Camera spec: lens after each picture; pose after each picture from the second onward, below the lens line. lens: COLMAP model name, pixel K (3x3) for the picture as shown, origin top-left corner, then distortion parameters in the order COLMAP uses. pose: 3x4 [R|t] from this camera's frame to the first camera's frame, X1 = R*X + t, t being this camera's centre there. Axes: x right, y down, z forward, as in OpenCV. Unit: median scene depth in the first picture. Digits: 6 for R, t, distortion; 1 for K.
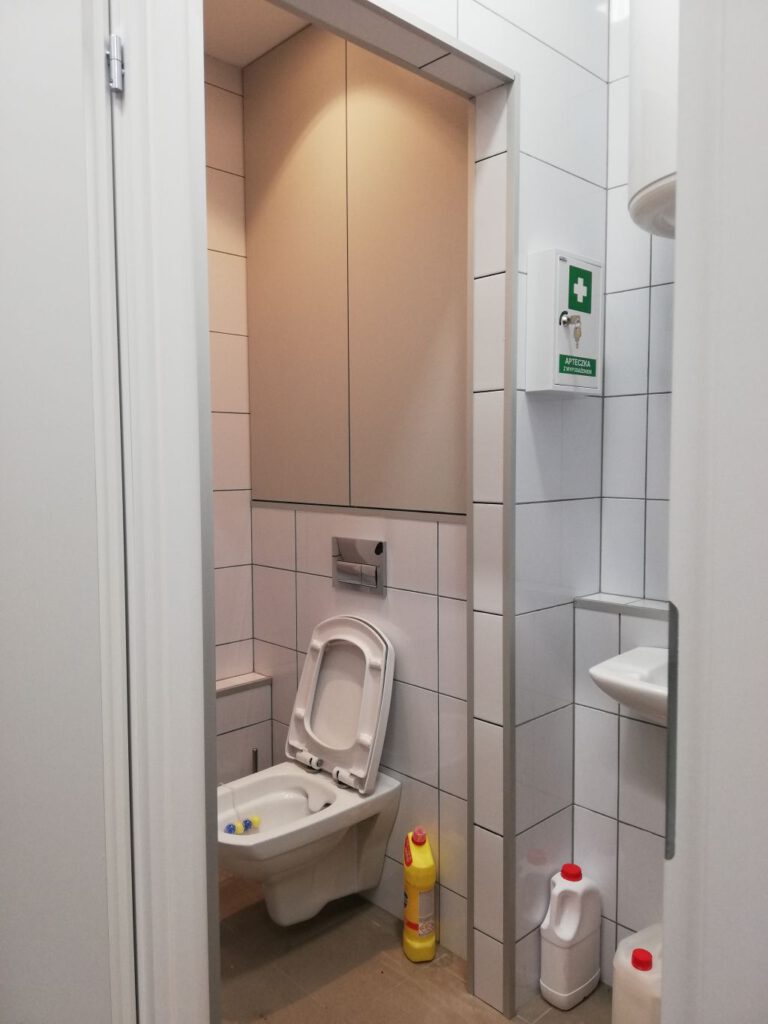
lens RADIAL K [[756.9, 0, 385.4], [0, 756.9, 506.5], [0, 0, 1]] dist [0.057253, -0.097532]
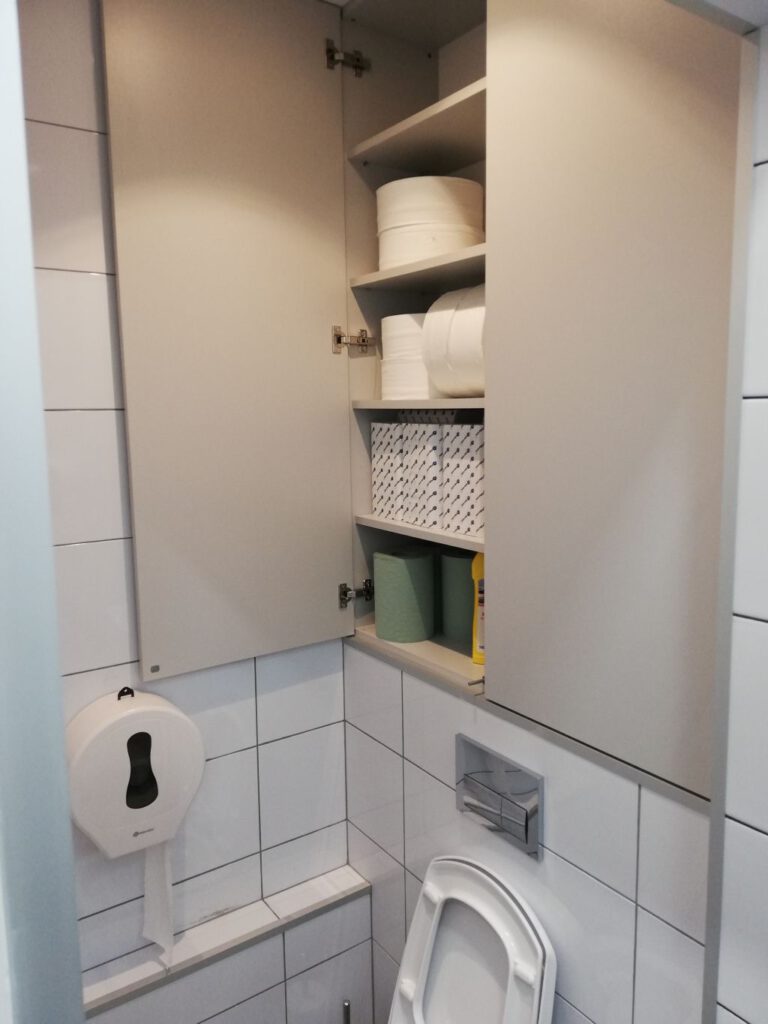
lens RADIAL K [[756.9, 0, 385.4], [0, 756.9, 506.5], [0, 0, 1]] dist [0.057253, -0.097532]
pose [[0.986626, 0.009266, -0.162738, -0.025882], [0.001937, 0.997646, 0.068552, -0.206369], [0.162990, -0.067950, 0.984285, 0.363158]]
